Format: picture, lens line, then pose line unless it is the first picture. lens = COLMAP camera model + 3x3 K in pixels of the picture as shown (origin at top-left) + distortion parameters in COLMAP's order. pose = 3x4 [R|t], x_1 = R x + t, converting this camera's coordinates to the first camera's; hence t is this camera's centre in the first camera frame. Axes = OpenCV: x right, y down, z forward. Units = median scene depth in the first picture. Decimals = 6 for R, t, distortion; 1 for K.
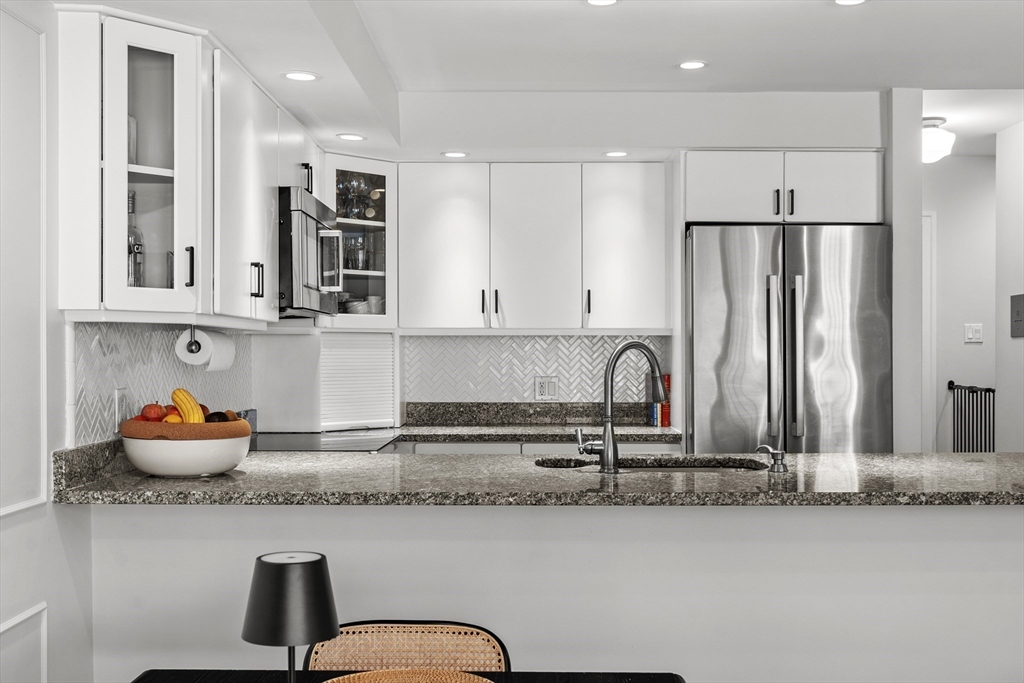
lens RADIAL K [[1142.6, 0, 512.0], [0, 1142.6, 341.5], [0, 0, 1]] dist [-0.002796, -0.000132]
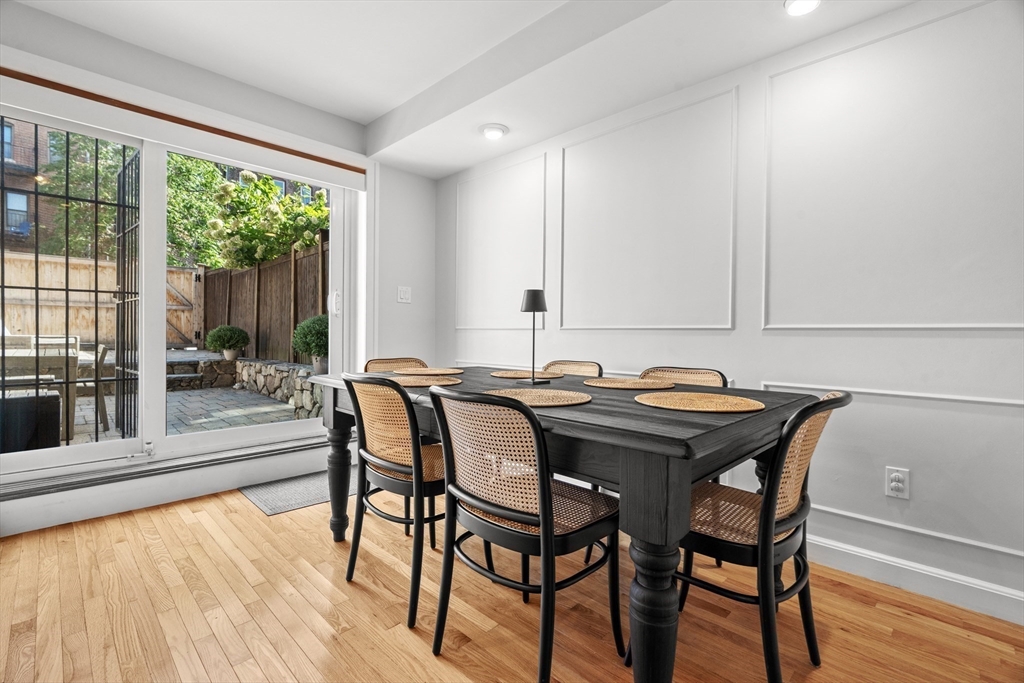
lens RADIAL K [[462.2, 0, 508.5], [0, 462.2, 341.5], [0, 0, 1]] dist [-0.002721, -0.000095]
pose [[-0.705511, -0.000560, -0.708699, 0.288819], [-0.009527, 0.999917, 0.008694, 0.103382], [0.708635, 0.012886, -0.705458, 0.594813]]
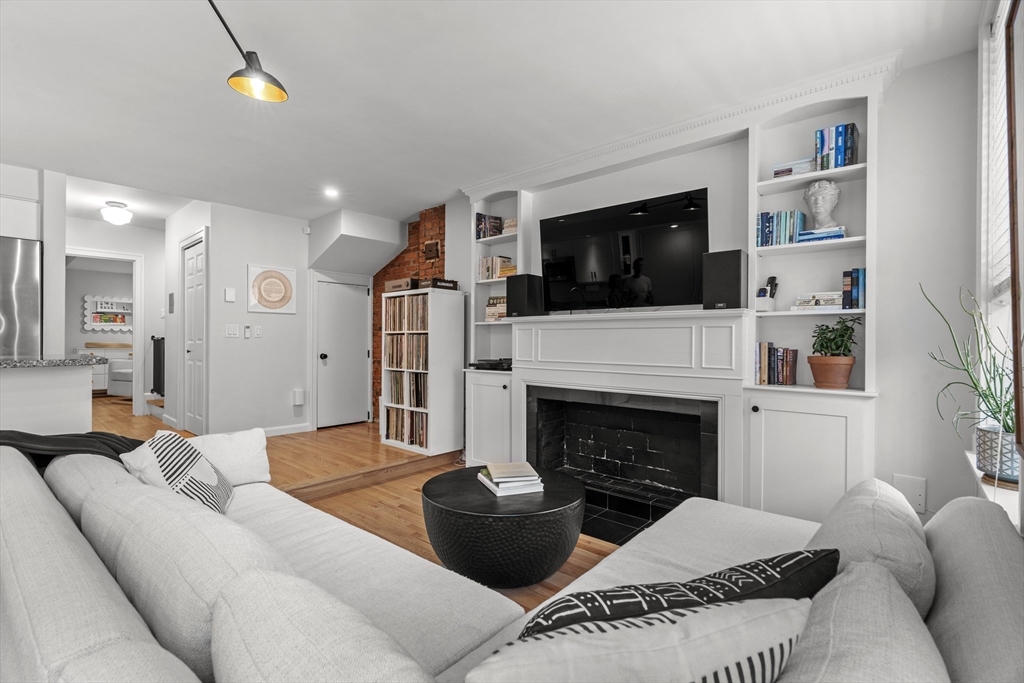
lens RADIAL K [[462.2, 0, 508.5], [0, 462.2, 341.5], [0, 0, 1]] dist [-0.002721, -0.000095]
pose [[0.662384, -0.002213, 0.749161, 0.299076], [-0.004896, 0.999961, 0.007282, 0.059098], [-0.749149, -0.008492, 0.662348, -0.092150]]
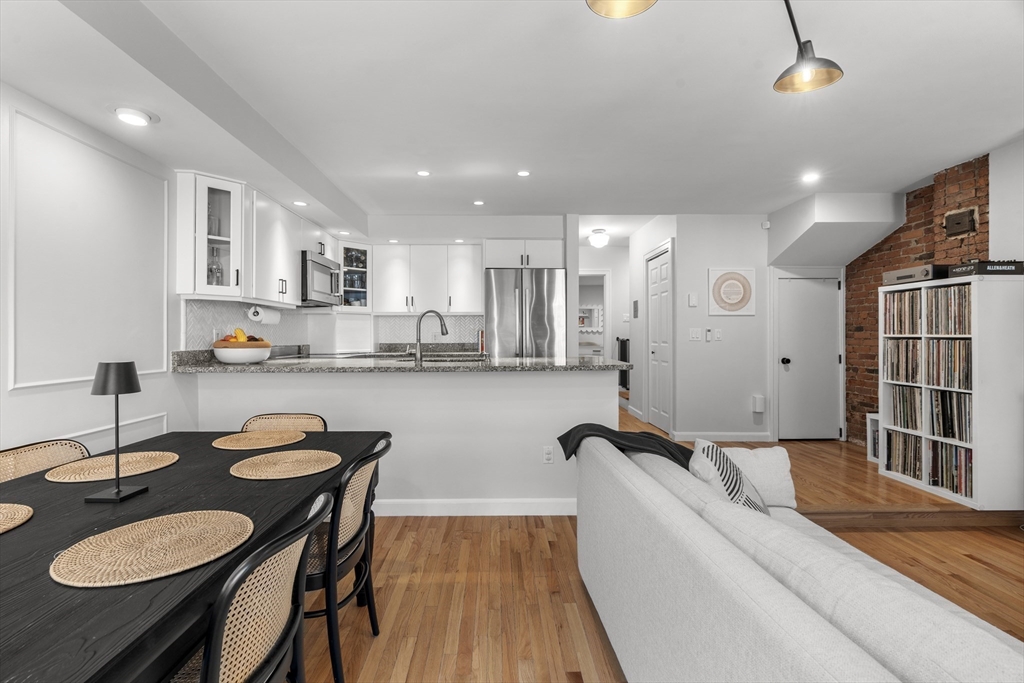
lens RADIAL K [[466.8, 0, 507.2], [0, 466.8, 332.9], [0, 0, 1]] dist [-0.002644, 0.000100]
pose [[0.999682, -0.003430, 0.024986, 0.196300], [0.003399, 0.999993, 0.001284, 0.038904], [-0.024991, -0.001198, 0.999687, -0.013427]]
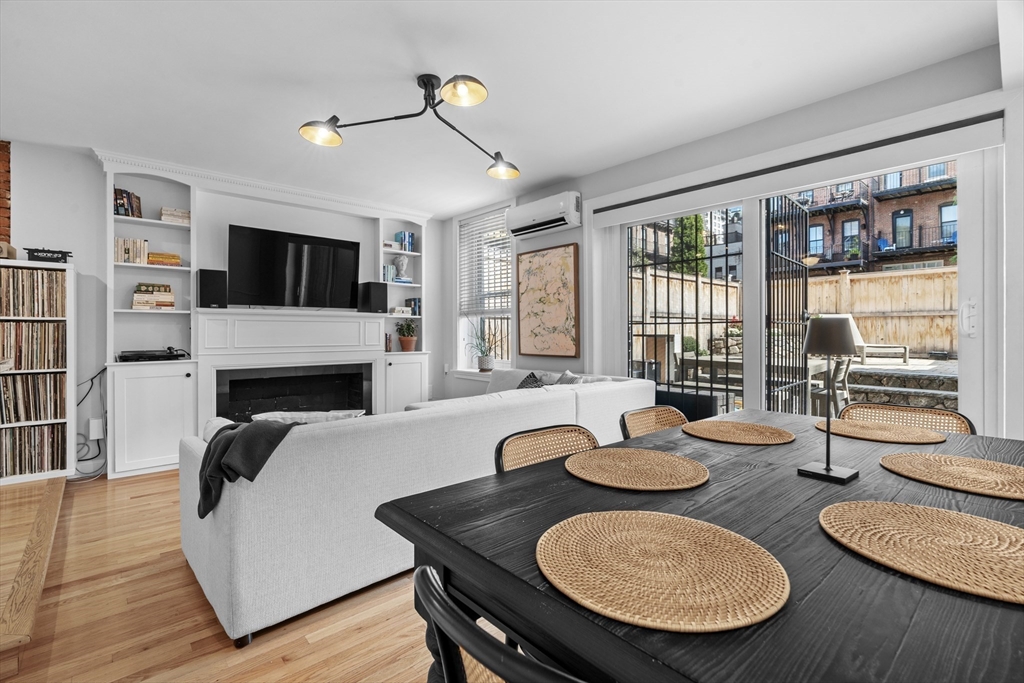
lens RADIAL K [[466.8, 0, 507.2], [0, 466.8, 332.9], [0, 0, 1]] dist [-0.002644, 0.000100]
pose [[-0.658839, -0.002894, 0.752279, -0.133911], [-0.003290, 0.999994, 0.000966, 0.066472], [-0.752277, -0.001839, -0.658844, 0.613901]]
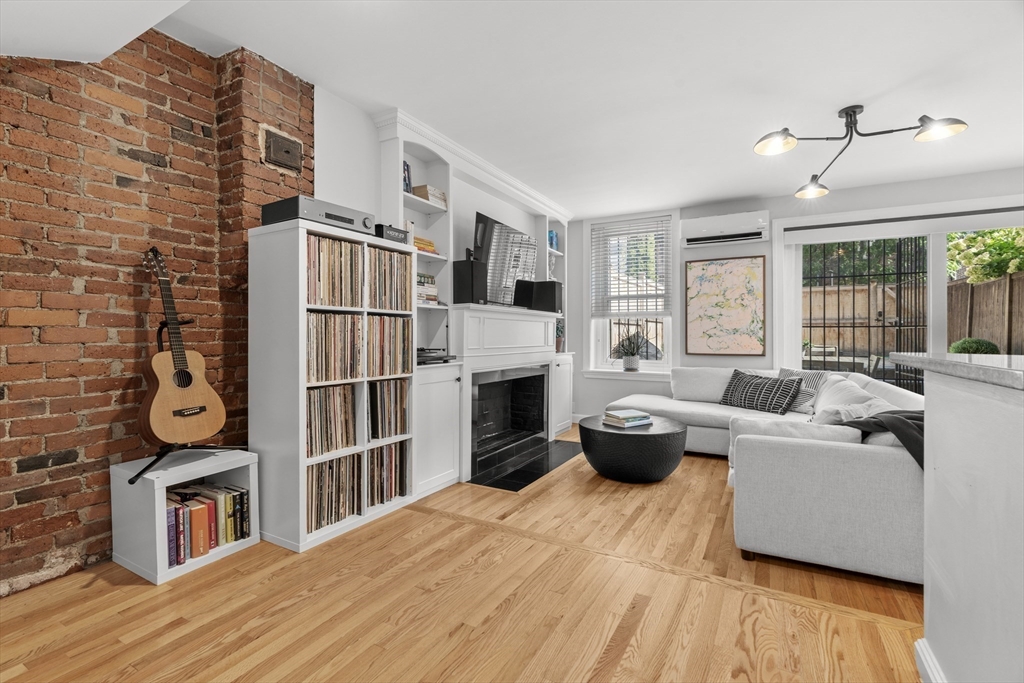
lens RADIAL K [[466.8, 0, 507.2], [0, 466.8, 332.9], [0, 0, 1]] dist [-0.002644, 0.000100]
pose [[-0.866301, -0.003881, 0.499507, 0.476471], [-0.008544, 0.999939, -0.007049, 0.076746], [-0.499449, -0.010375, -0.866281, 1.128342]]
